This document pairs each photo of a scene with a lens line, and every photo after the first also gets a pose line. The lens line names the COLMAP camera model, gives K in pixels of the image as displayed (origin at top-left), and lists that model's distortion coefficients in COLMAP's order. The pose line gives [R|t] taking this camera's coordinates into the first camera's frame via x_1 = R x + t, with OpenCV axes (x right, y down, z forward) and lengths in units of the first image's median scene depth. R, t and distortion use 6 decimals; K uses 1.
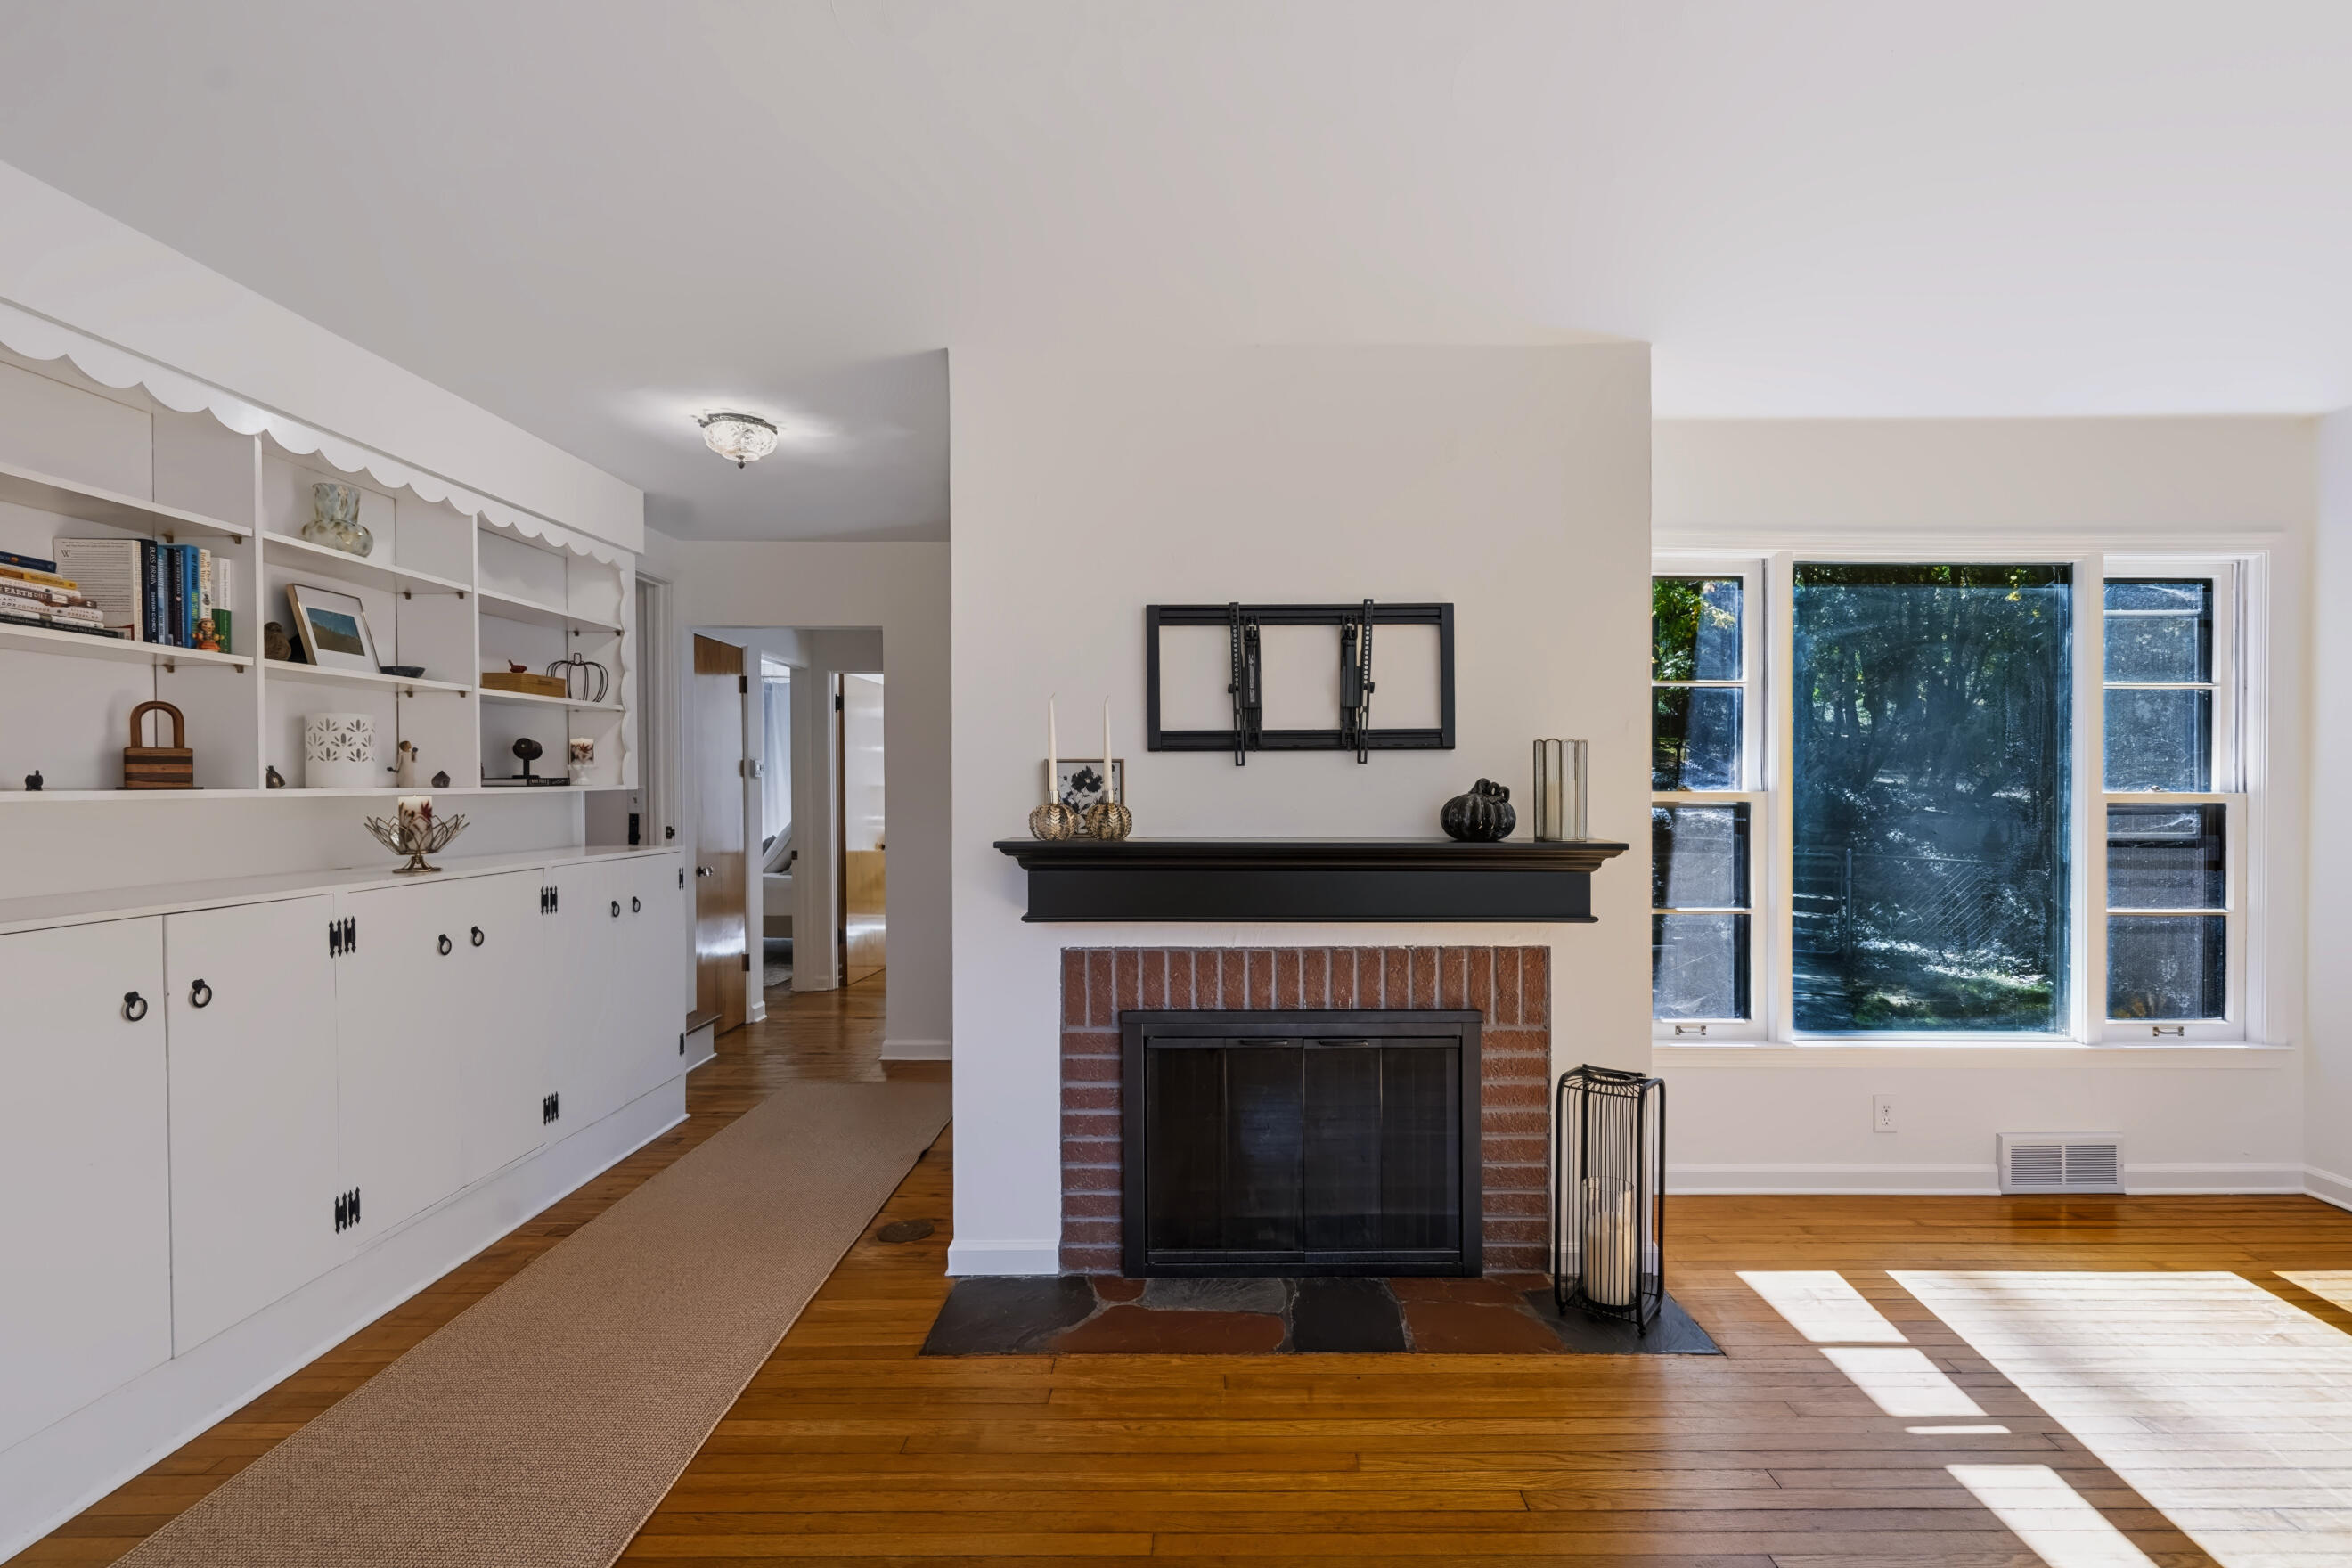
lens RADIAL K [[1116.0, 0, 1214.2], [0, 1116.0, 815.0], [0, 0, 1]] dist [-0.003294, 0.000349]
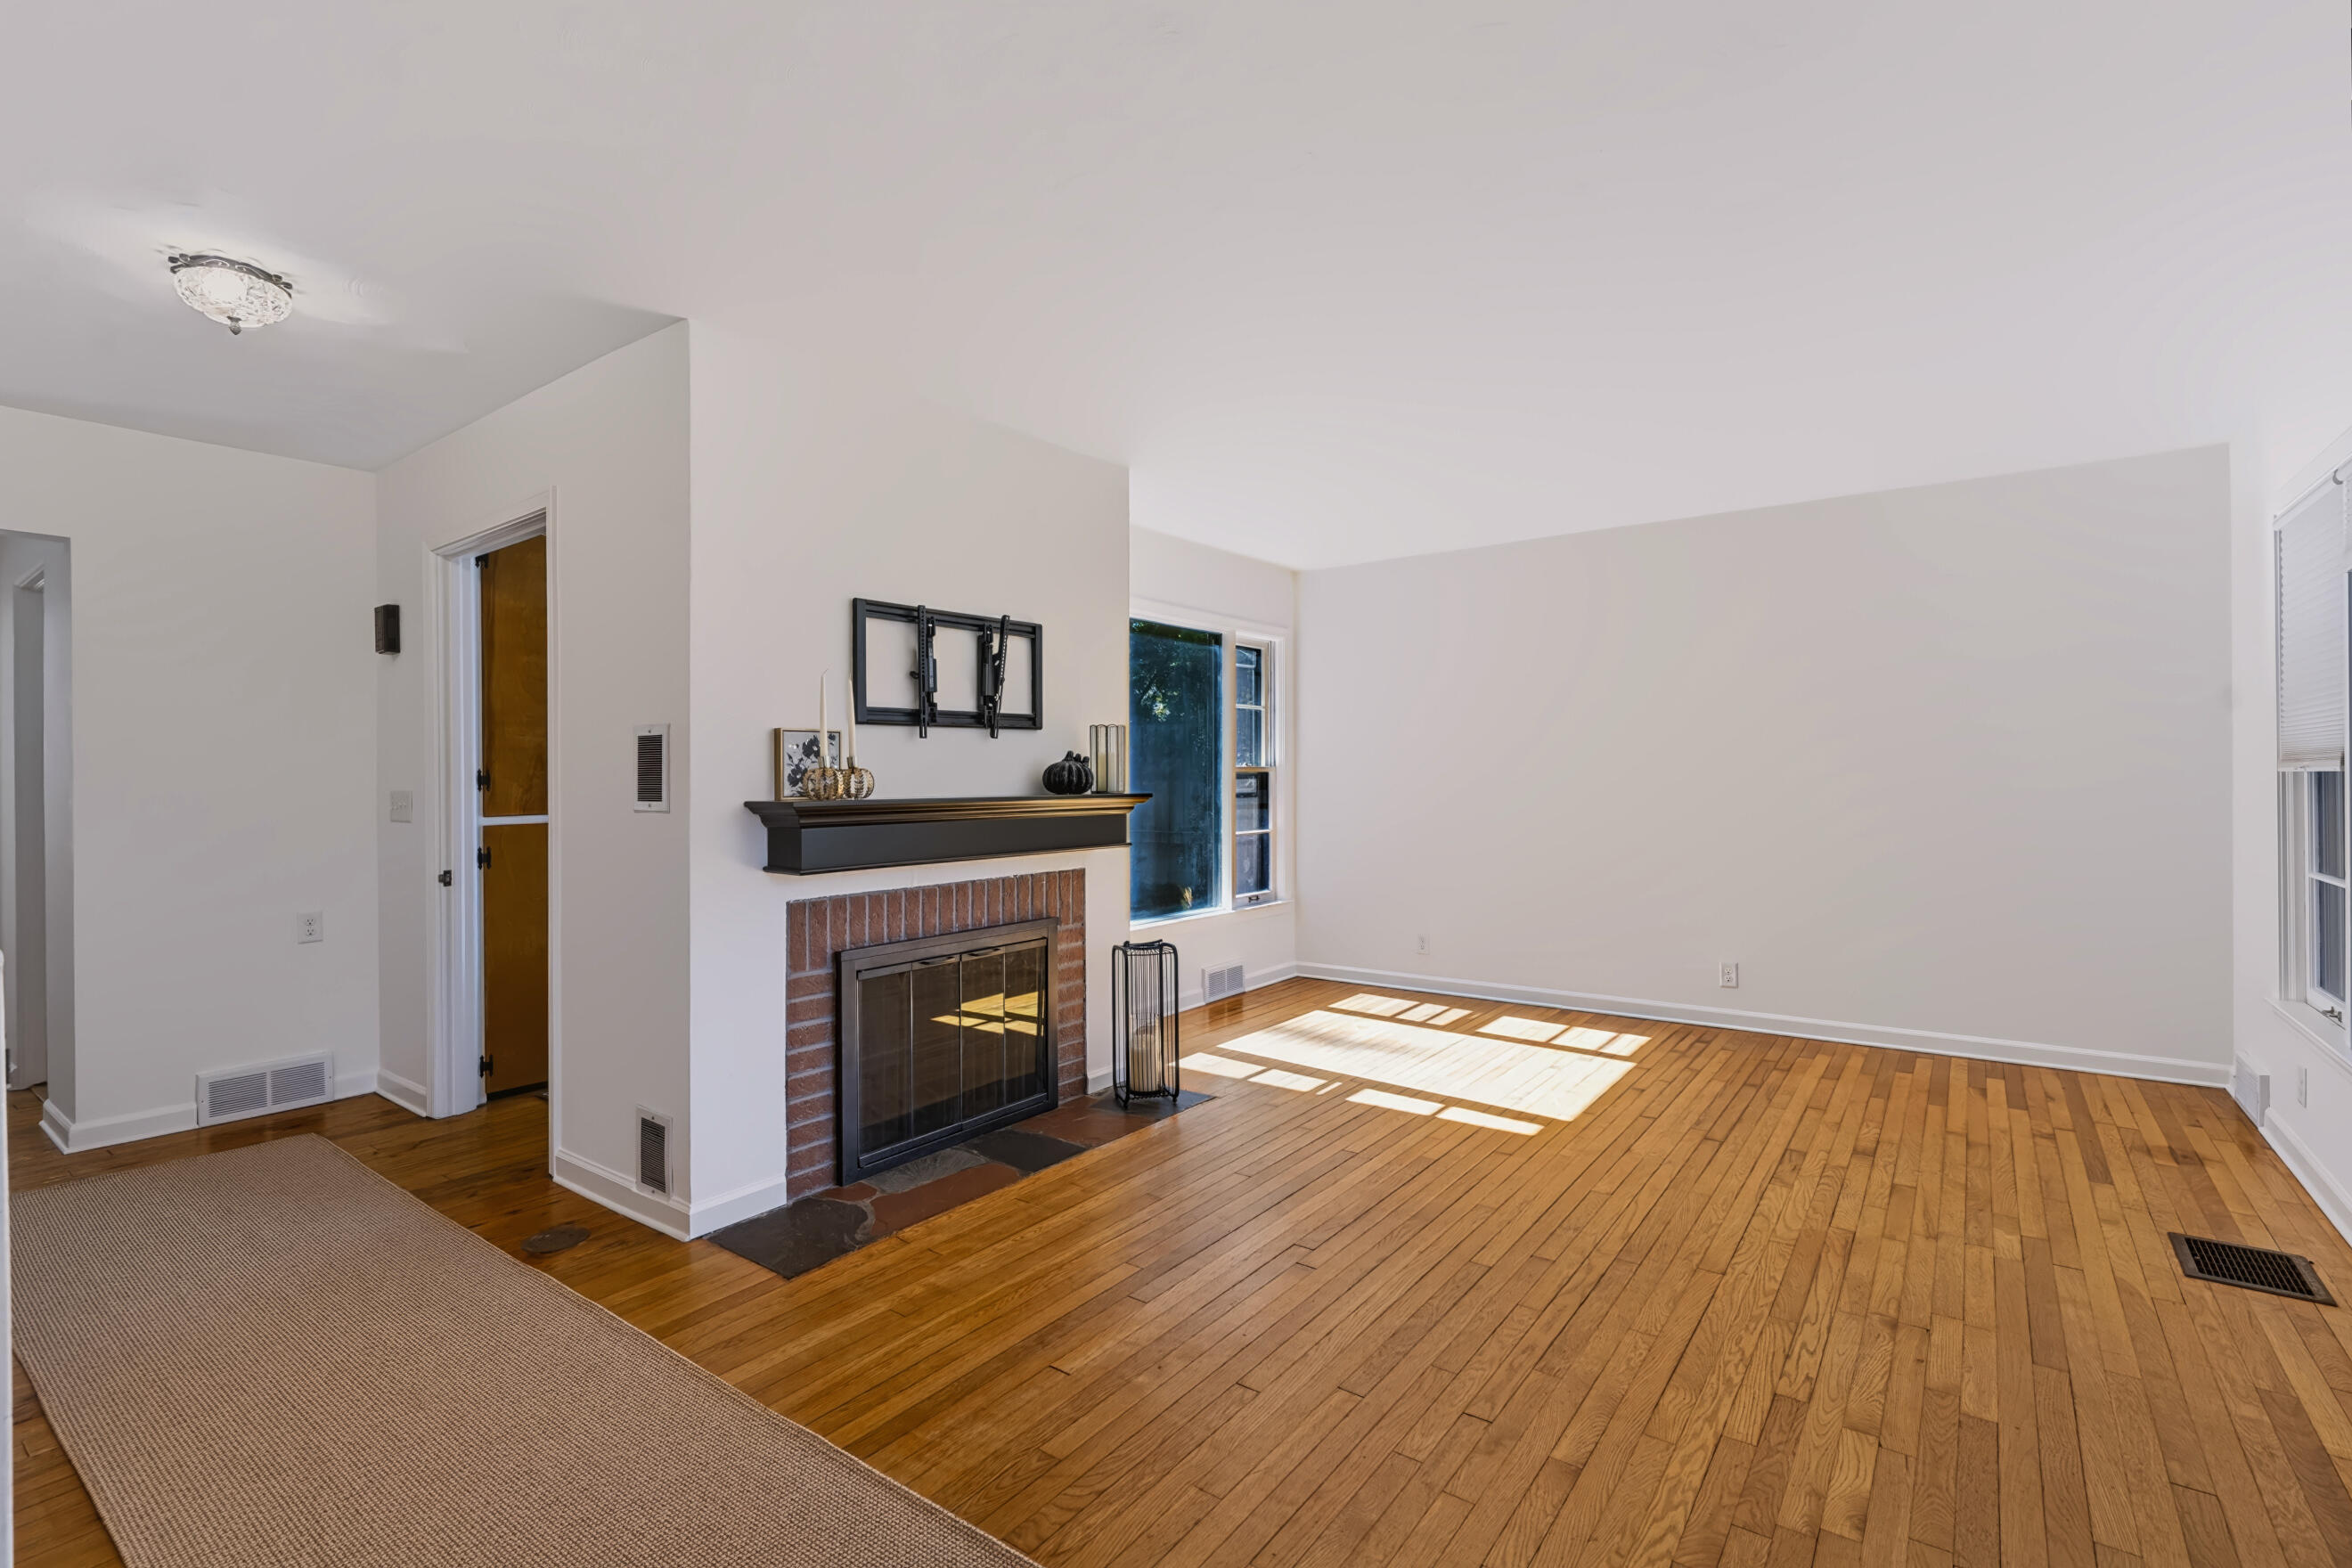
lens RADIAL K [[1090.0, 0, 1166.5], [0, 1090.0, 795.2], [0, 0, 1]] dist [-0.000534, 0.000138]
pose [[0.600766, -0.018811, 0.799204, -0.764934], [0.028108, 0.999602, 0.002399, 0.023092], [-0.798931, 0.021022, 0.601055, 0.061581]]
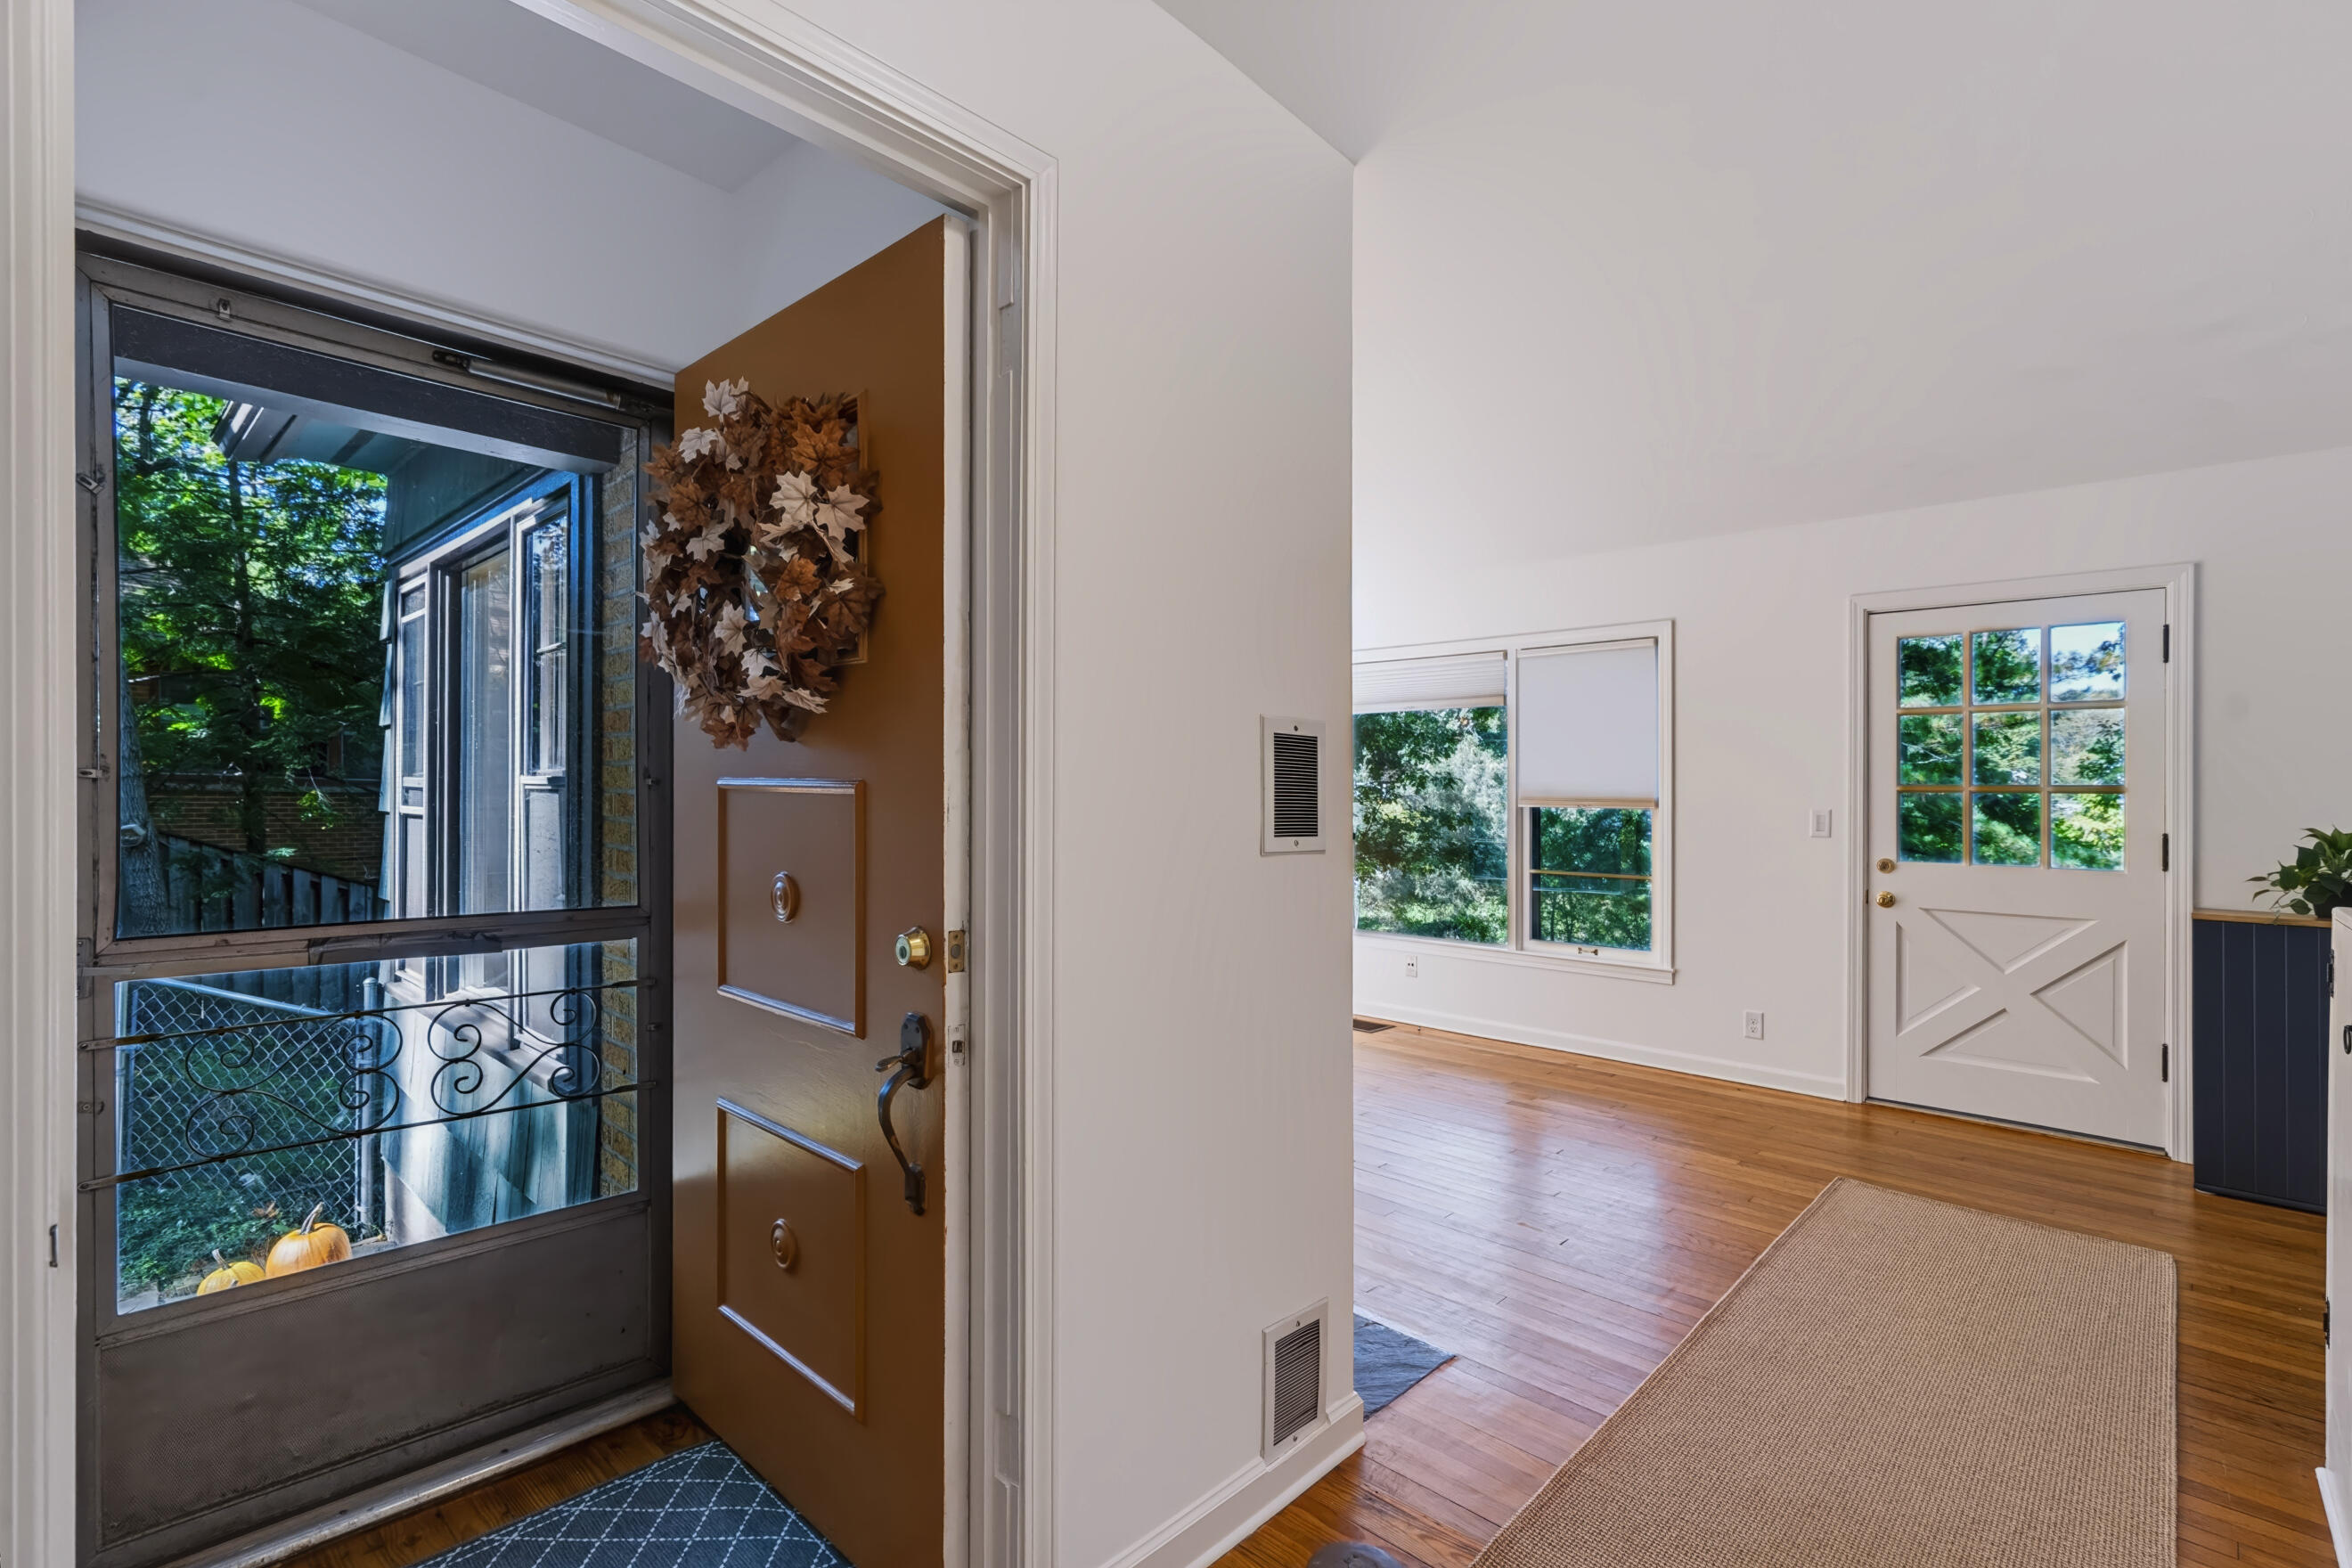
lens RADIAL K [[1090.0, 0, 1166.5], [0, 1090.0, 795.2], [0, 0, 1]] dist [-0.000534, 0.000138]
pose [[-0.719548, -0.003994, 0.694431, -0.638878], [0.011683, 0.999772, 0.017855, -0.021852], [-0.694344, 0.020960, -0.719338, 1.658482]]
